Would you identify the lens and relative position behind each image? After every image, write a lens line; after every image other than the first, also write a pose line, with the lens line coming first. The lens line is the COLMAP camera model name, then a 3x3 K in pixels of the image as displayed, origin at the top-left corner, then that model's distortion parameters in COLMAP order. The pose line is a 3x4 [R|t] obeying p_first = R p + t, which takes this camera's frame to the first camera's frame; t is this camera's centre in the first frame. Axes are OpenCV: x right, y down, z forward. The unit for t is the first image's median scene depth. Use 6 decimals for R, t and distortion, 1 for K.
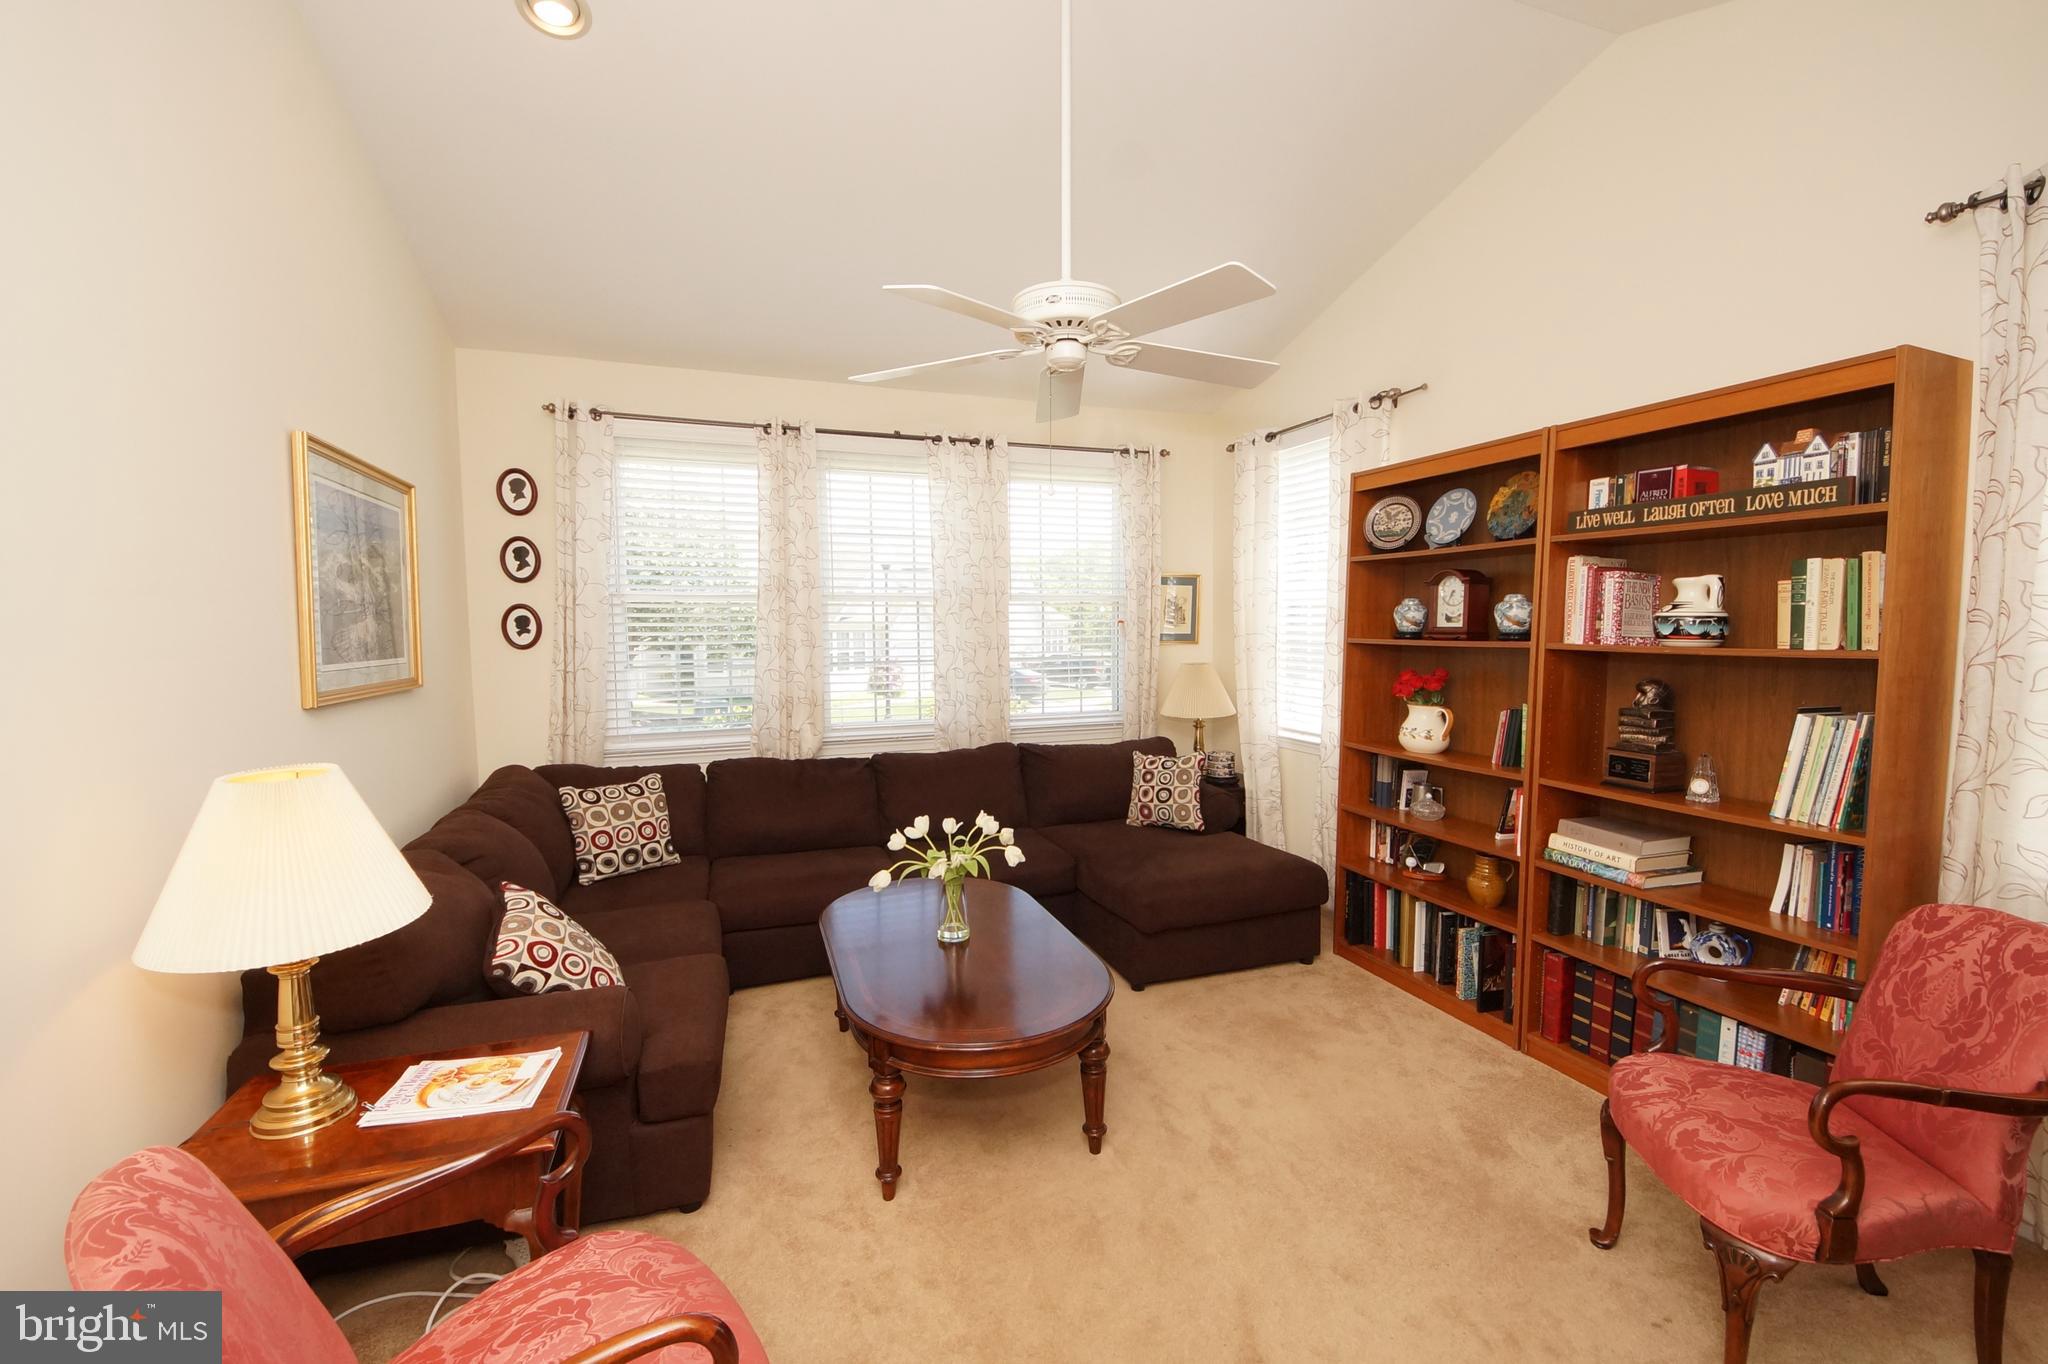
lens RADIAL K [[838.2, 0, 1029.8], [0, 838.2, 677.4], [0, 0, 1]] dist [0.033562, -0.013253]
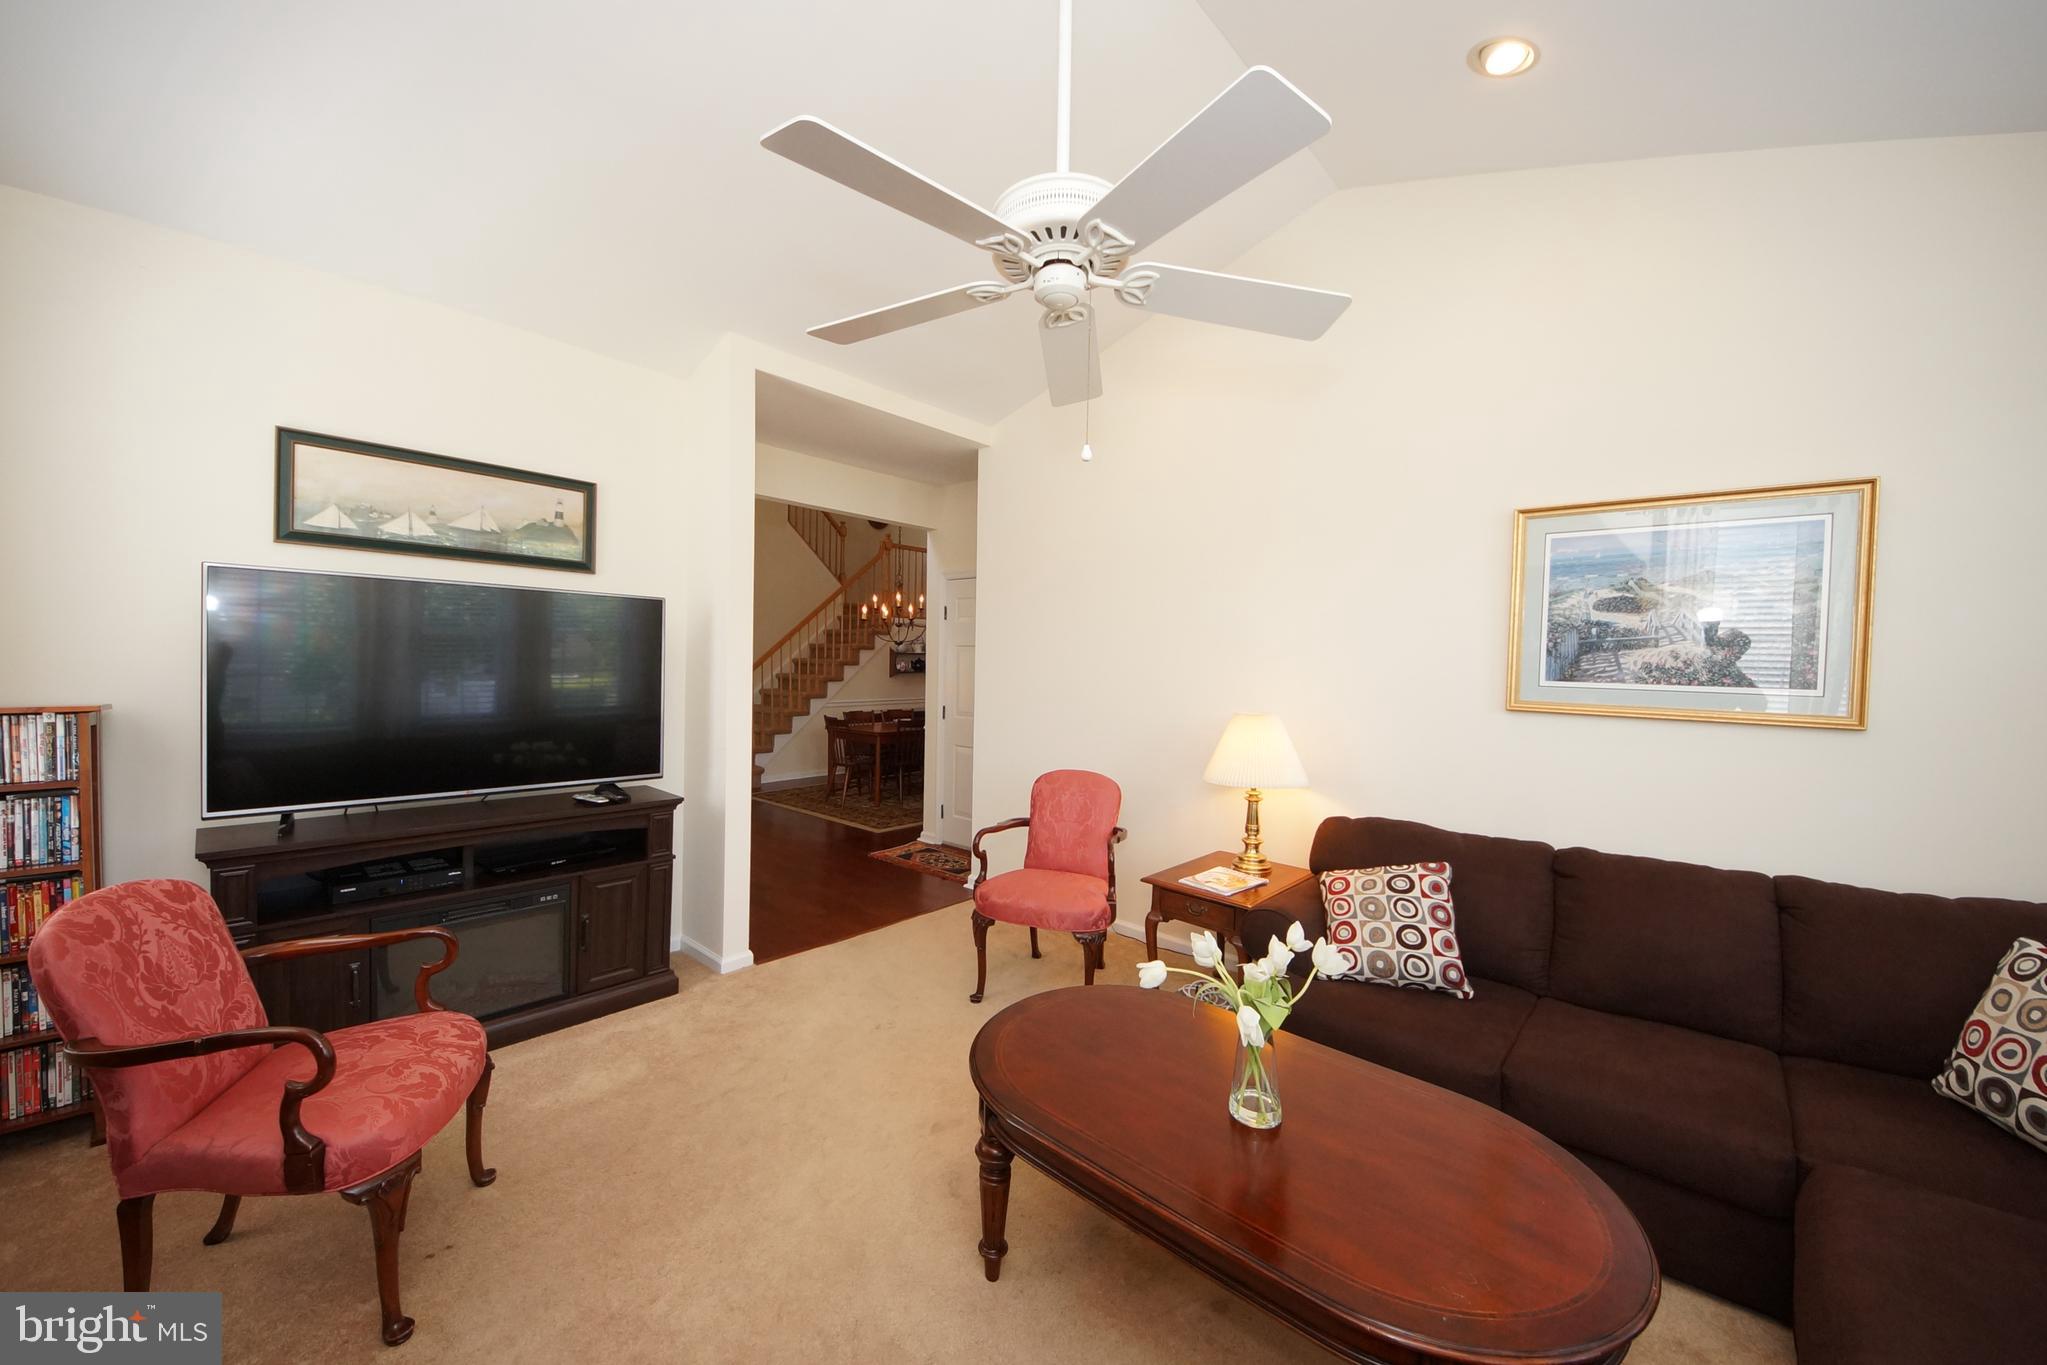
lens RADIAL K [[746.6, 0, 1026.9], [0, 746.6, 677.4], [0, 0, 1]] dist [0.025444, -0.019295]
pose [[-0.886089, -0.000883, -0.463514, 0.250743], [-0.044984, 0.995442, 0.084098, -0.051525], [0.461327, 0.095369, -0.882090, 1.042589]]
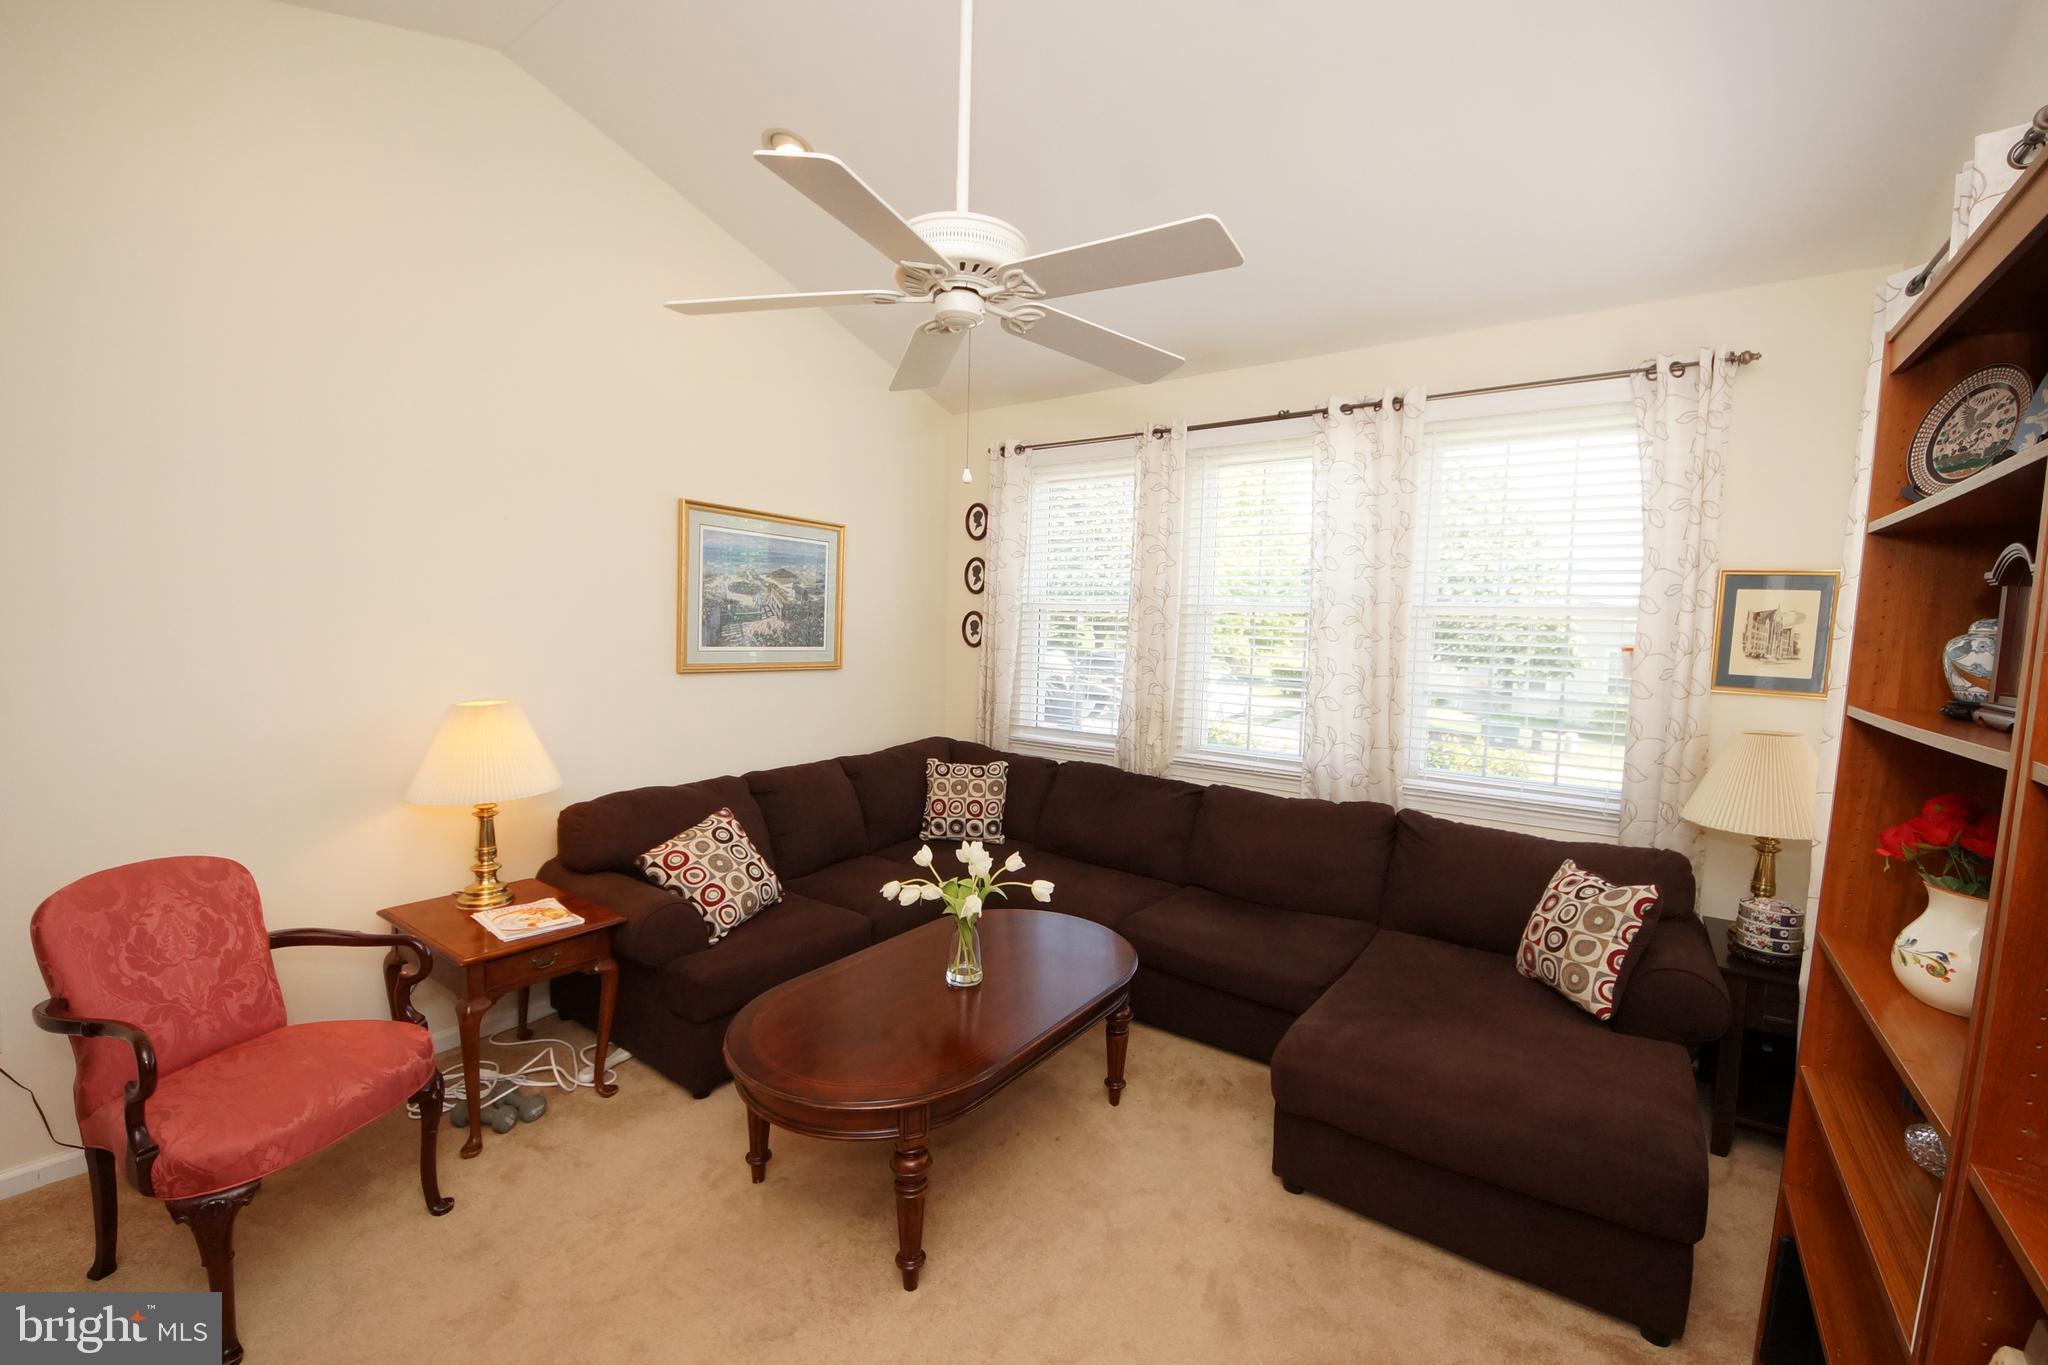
lens RADIAL K [[829.4, 0, 1025.0], [0, 829.4, 678.1], [0, 0, 1]] dist [0.009707, -0.012361]
pose [[0.562867, 0.077197, -0.822935, 0.489023], [-0.085560, 0.995722, 0.034884, -0.039411], [0.822107, 0.050775, 0.567064, 0.395914]]
